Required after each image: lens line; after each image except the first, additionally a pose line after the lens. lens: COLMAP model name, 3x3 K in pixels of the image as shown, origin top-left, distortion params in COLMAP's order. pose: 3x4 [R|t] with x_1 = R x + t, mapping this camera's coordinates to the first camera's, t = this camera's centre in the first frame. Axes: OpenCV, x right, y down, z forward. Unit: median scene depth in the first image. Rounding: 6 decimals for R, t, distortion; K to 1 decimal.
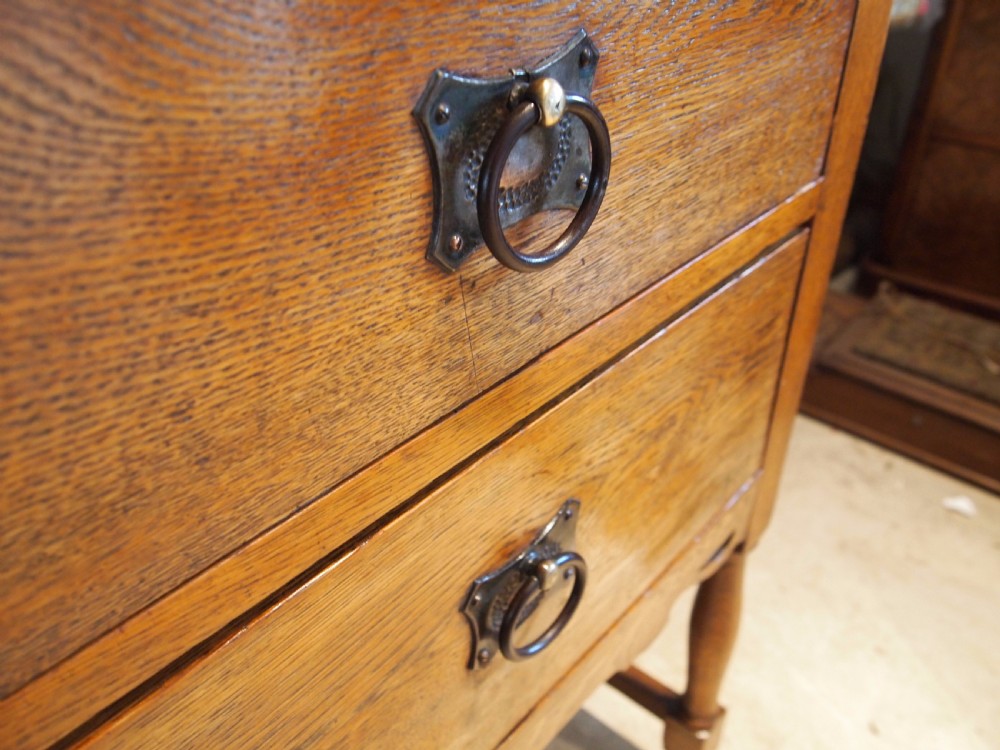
lens RADIAL K [[780.5, 0, 500.0], [0, 780.5, 375.0], [0, 0, 1]] dist [-0.042285, -0.000988]
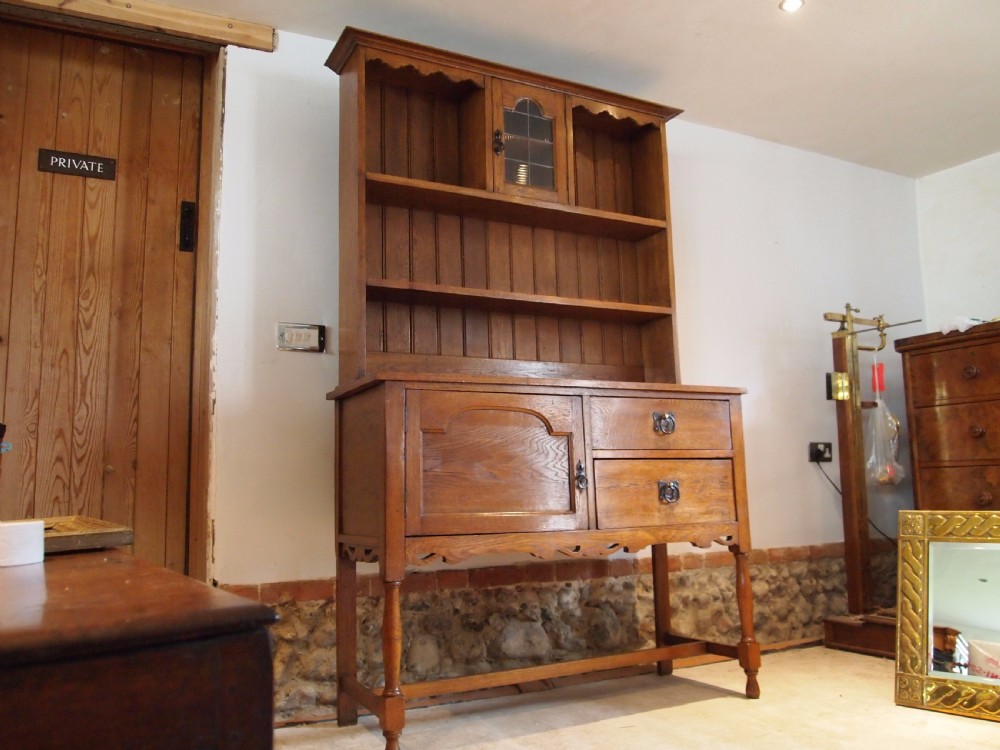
lens RADIAL K [[801.7, 0, 500.0], [0, 801.7, 375.0], [0, 0, 1]] dist [-0.044517, -0.005755]
pose [[0.938111, -0.054046, -0.342091, 0.873460], [-0.190996, 0.743235, -0.641188, 3.424039], [0.288908, 0.666844, 0.686914, -3.859464]]
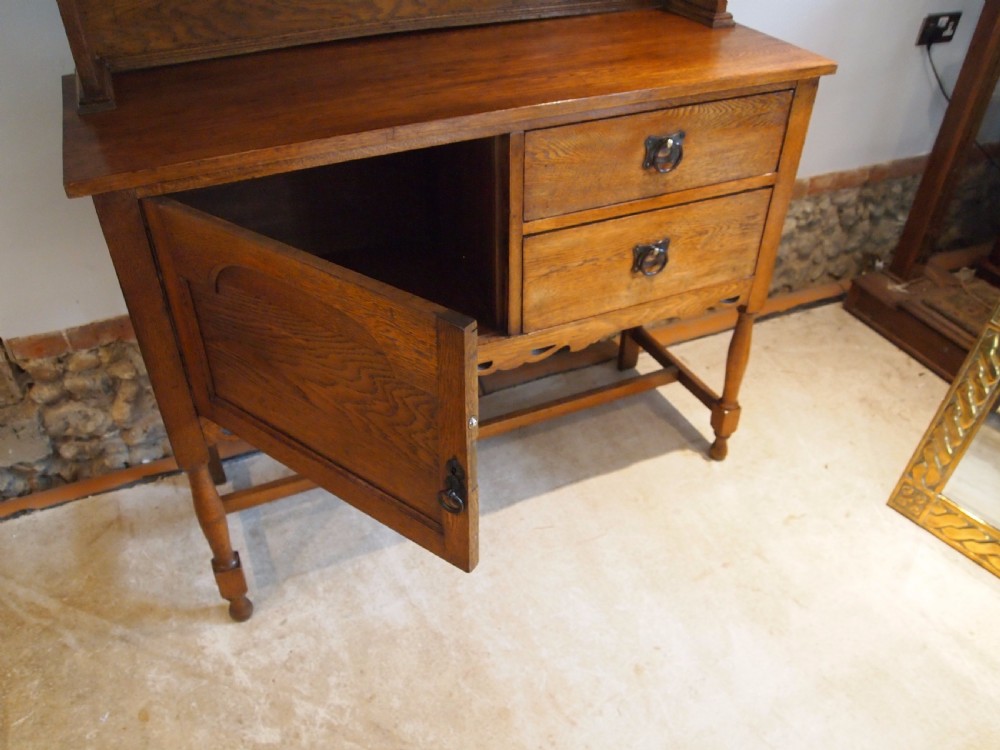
lens RADIAL K [[797.8, 0, 500.0], [0, 797.8, 375.0], [0, 0, 1]] dist [-0.043947, -0.004753]
pose [[0.917523, 0.266719, -0.294978, 0.583541], [-0.246529, 0.963499, 0.104374, 0.525050], [0.312049, -0.023045, 0.949786, -2.652047]]
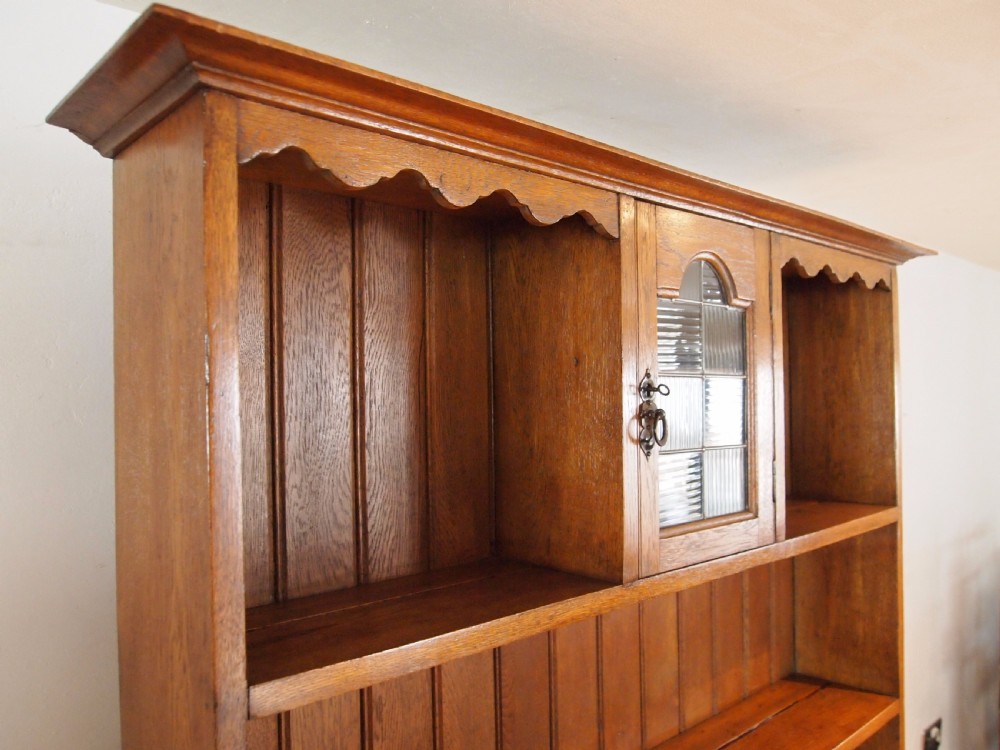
lens RADIAL K [[797.8, 0, 500.0], [0, 797.8, 375.0], [0, 0, 1]] dist [-0.043947, -0.004753]
pose [[0.996372, 0.005041, -0.084957, -1.302766], [-0.053839, 0.810449, -0.583329, -0.670728], [0.065913, 0.585787, 0.807781, -2.538537]]
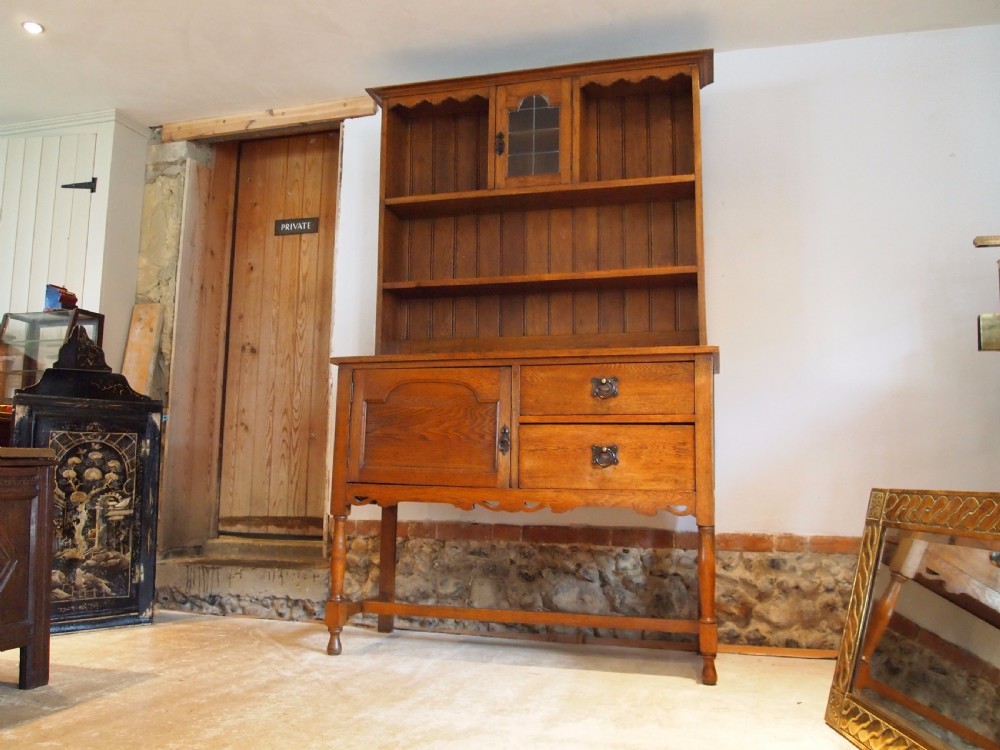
lens RADIAL K [[801.7, 0, 500.0], [0, 801.7, 375.0], [0, 0, 1]] dist [-0.044517, -0.005755]
pose [[0.457995, -0.089207, -0.884467, 4.668667], [-0.526971, 0.774040, -0.350946, 2.133071], [0.715920, 0.626820, 0.307497, -1.742570]]
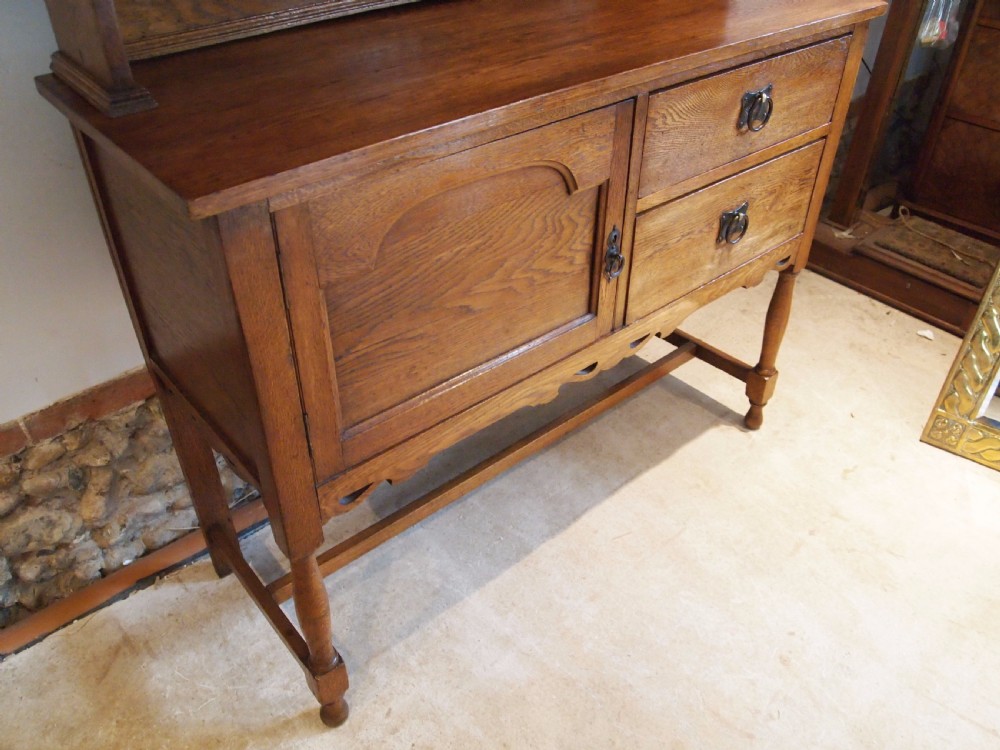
lens RADIAL K [[801.7, 0, 500.0], [0, 801.7, 375.0], [0, 0, 1]] dist [-0.044517, -0.005755]
pose [[0.992472, 0.098935, -0.072190, -0.610776], [-0.094886, 0.993825, 0.057524, 0.741493], [0.077435, -0.050241, 0.995731, -2.470823]]
